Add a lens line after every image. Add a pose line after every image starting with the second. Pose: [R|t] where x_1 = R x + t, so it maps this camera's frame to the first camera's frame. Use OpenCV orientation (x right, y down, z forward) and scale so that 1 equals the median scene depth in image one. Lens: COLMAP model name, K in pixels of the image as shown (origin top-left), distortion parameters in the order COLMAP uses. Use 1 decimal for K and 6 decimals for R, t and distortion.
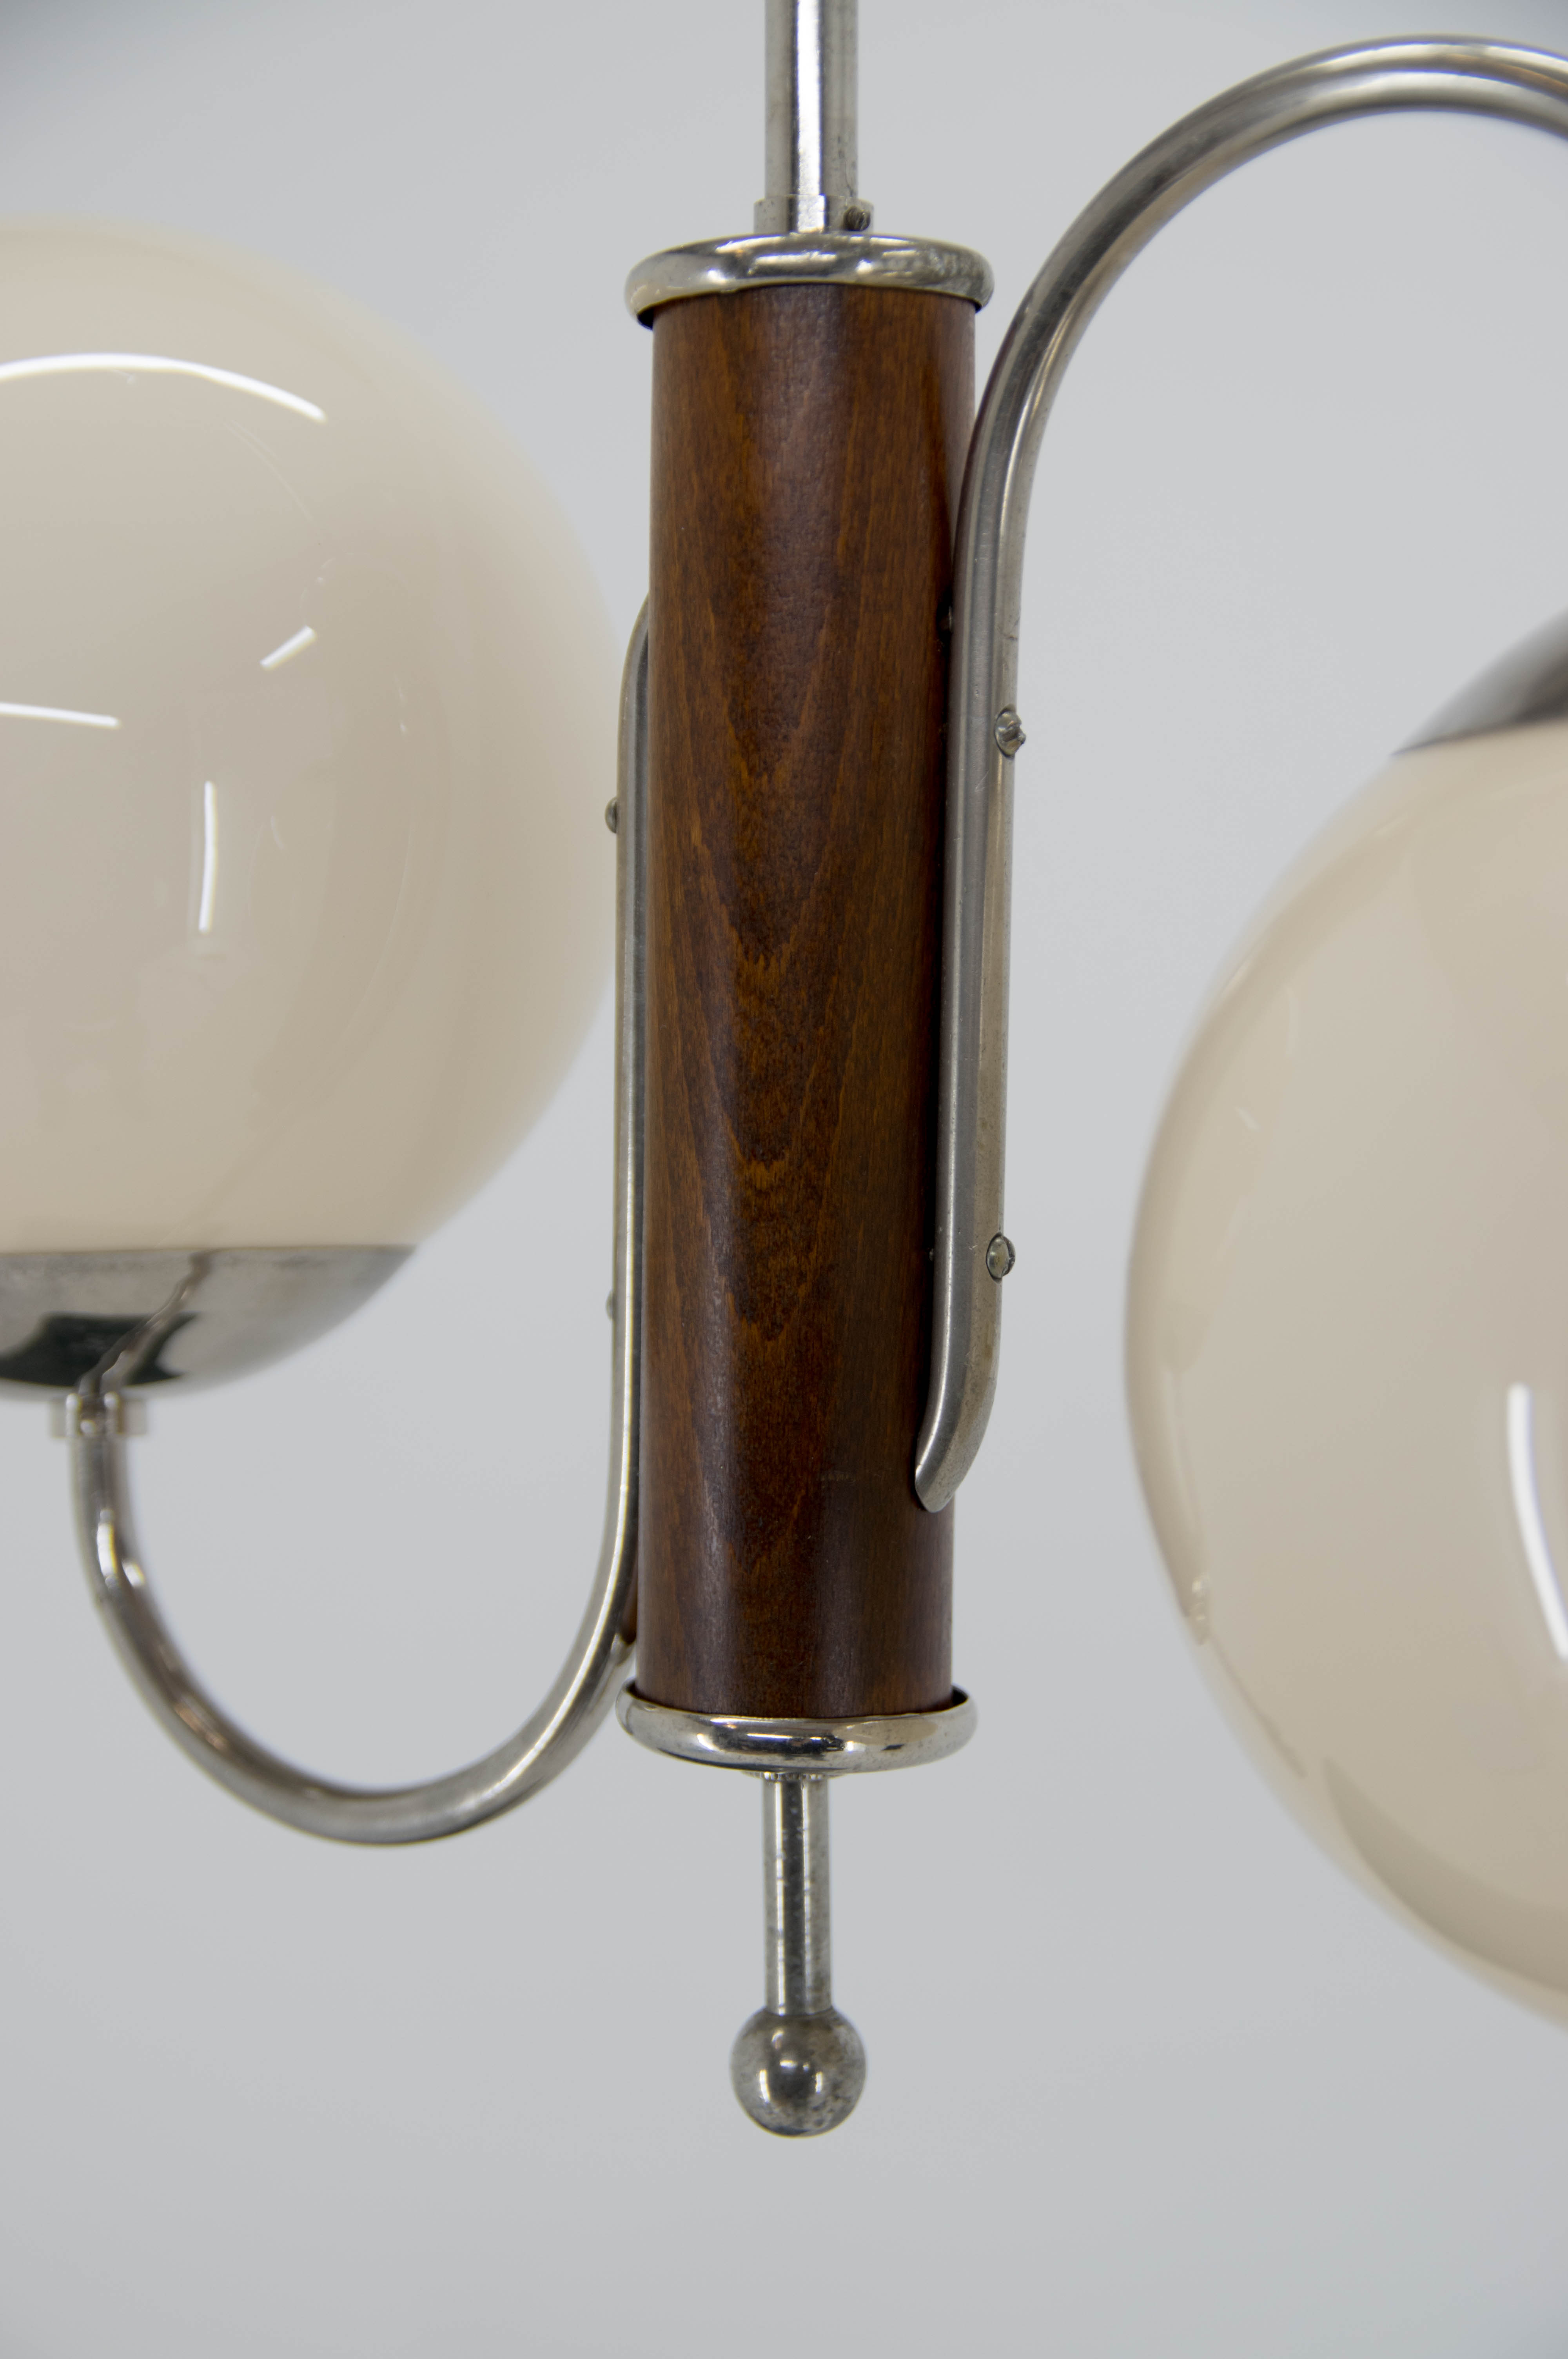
lens RADIAL K [[3735.9, 0, 762.3], [0, 3735.9, 1200.8], [0, 0, 1]] dist [-0.061532, 0.000000]
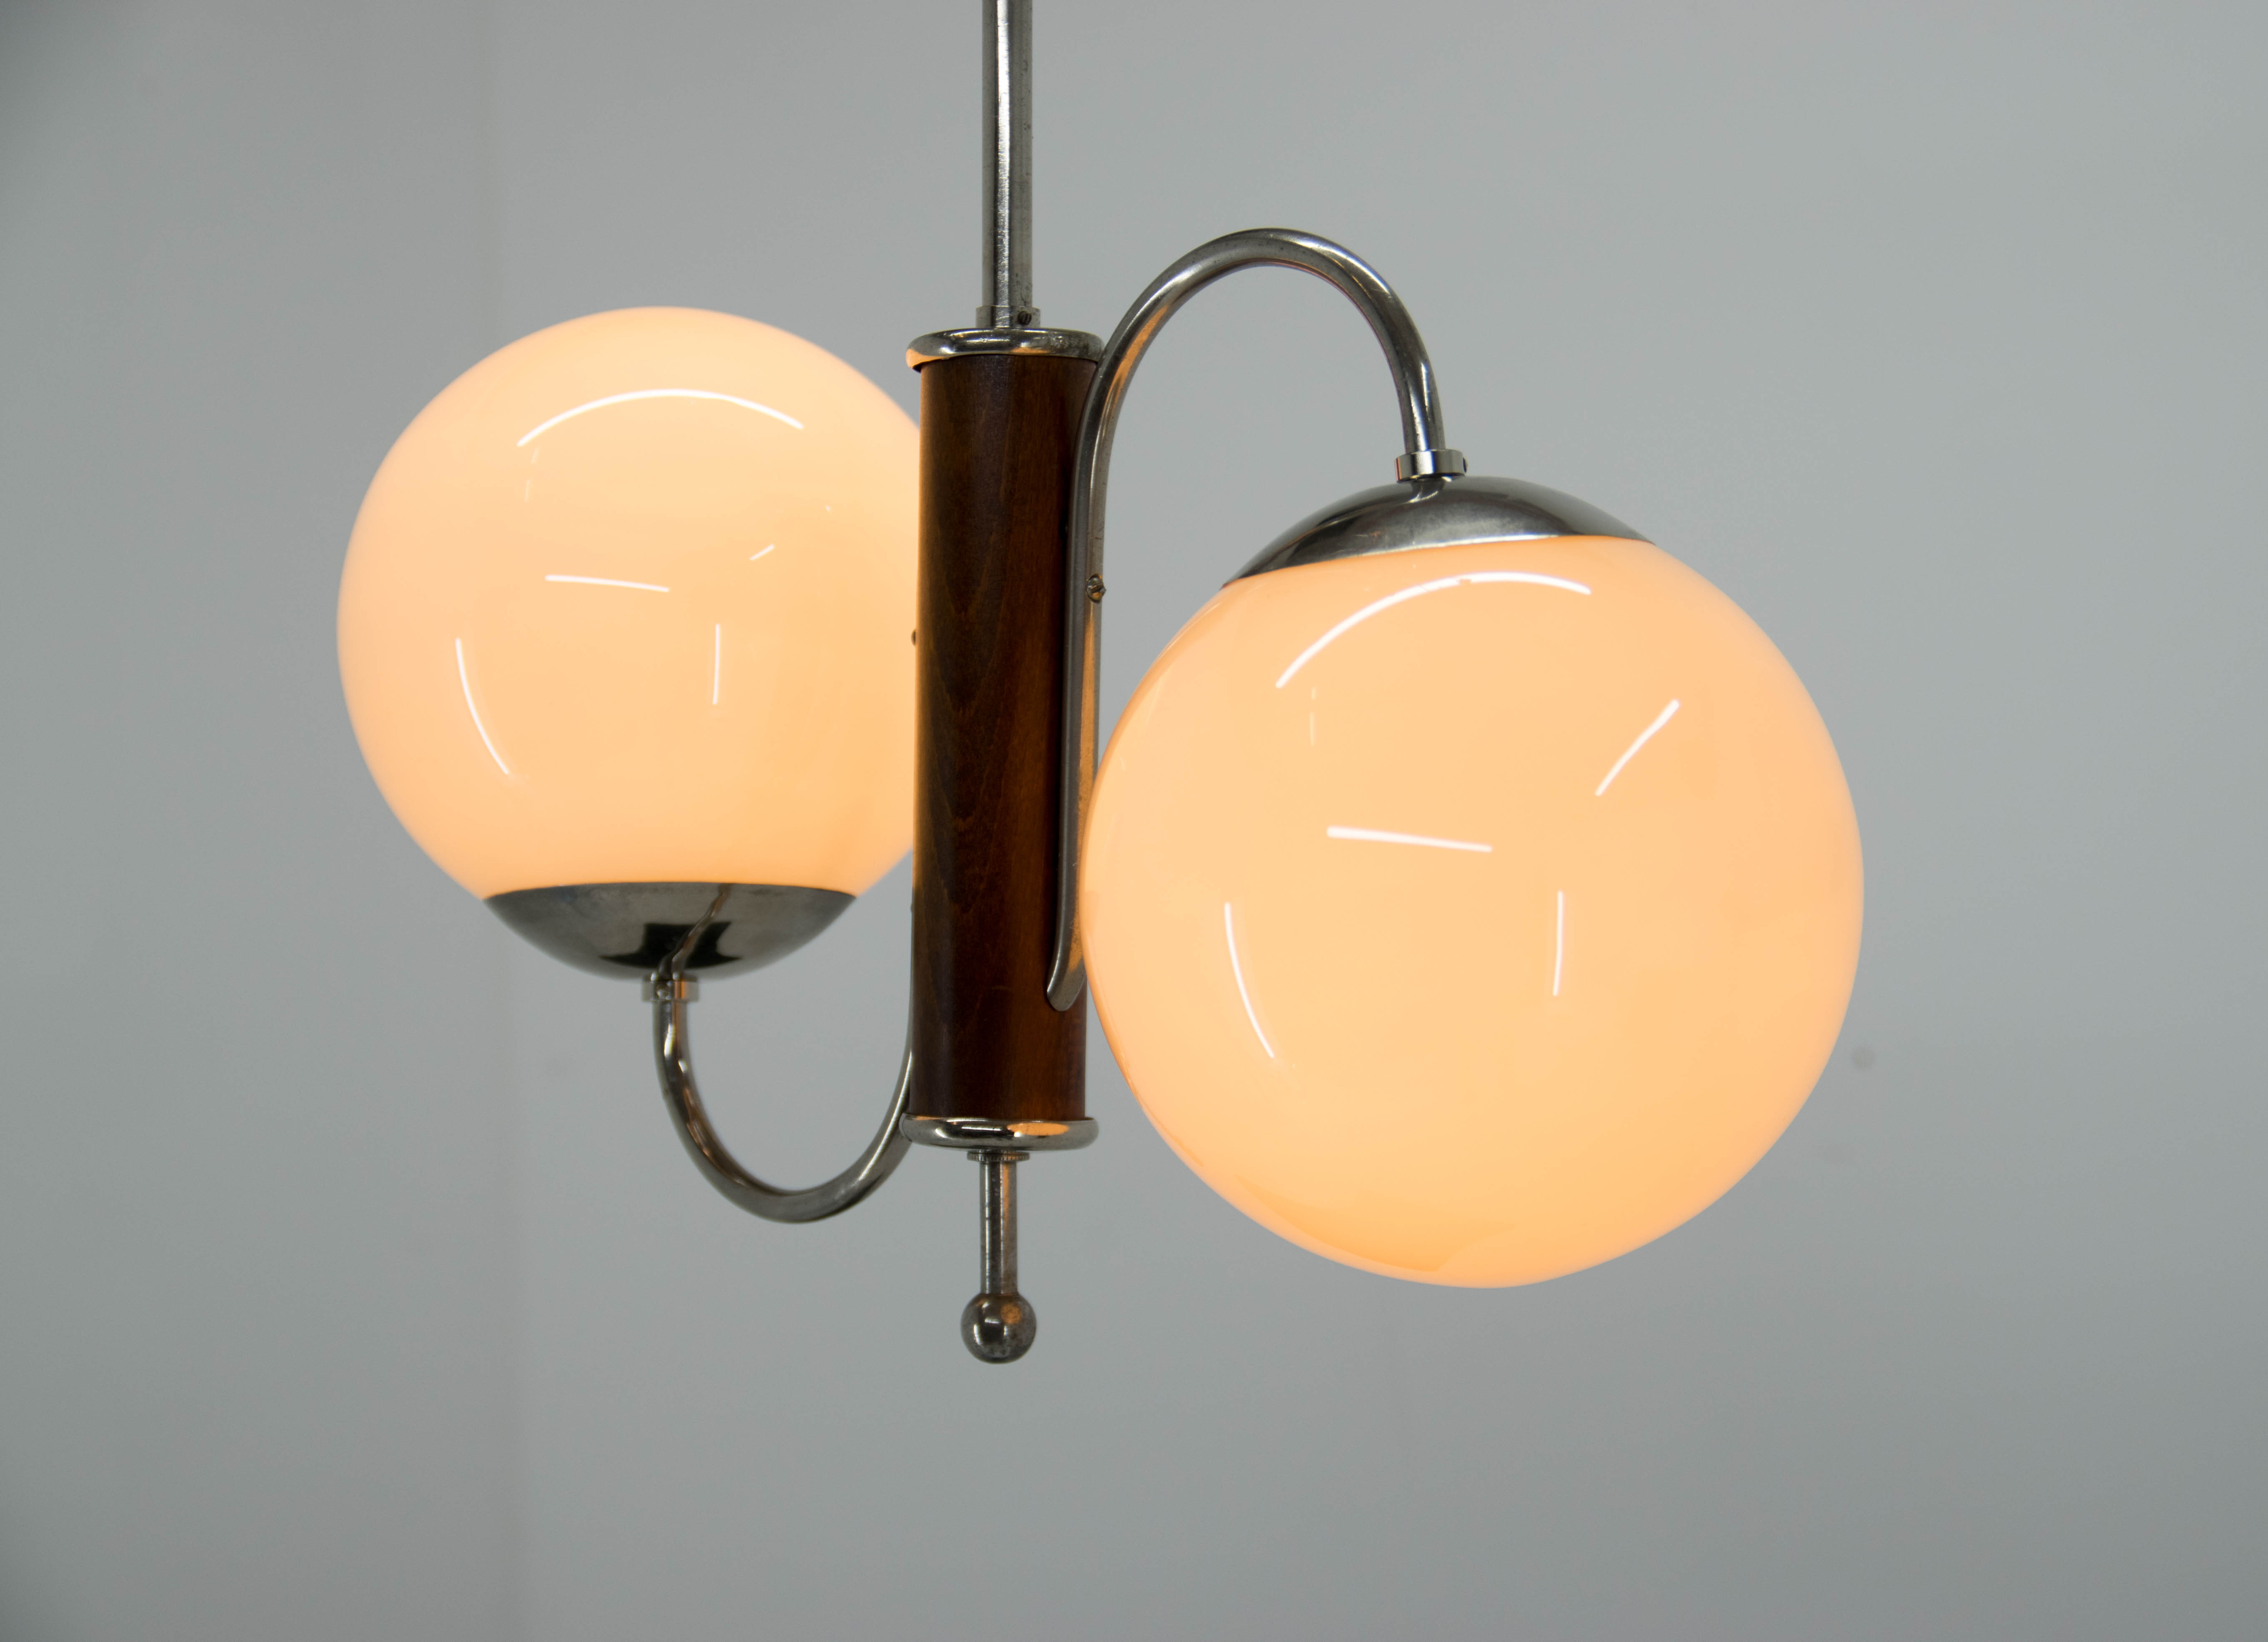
lens RADIAL K [[3550.7, 0, 1141.7], [0, 3550.7, 813.2], [0, 0, 1]] dist [-0.214976, 0.000000]
pose [[0.985370, -0.001071, -0.170426, 0.388289], [-0.012319, 0.996917, -0.077491, 0.123030], [0.169984, 0.078457, 0.982319, -0.724060]]
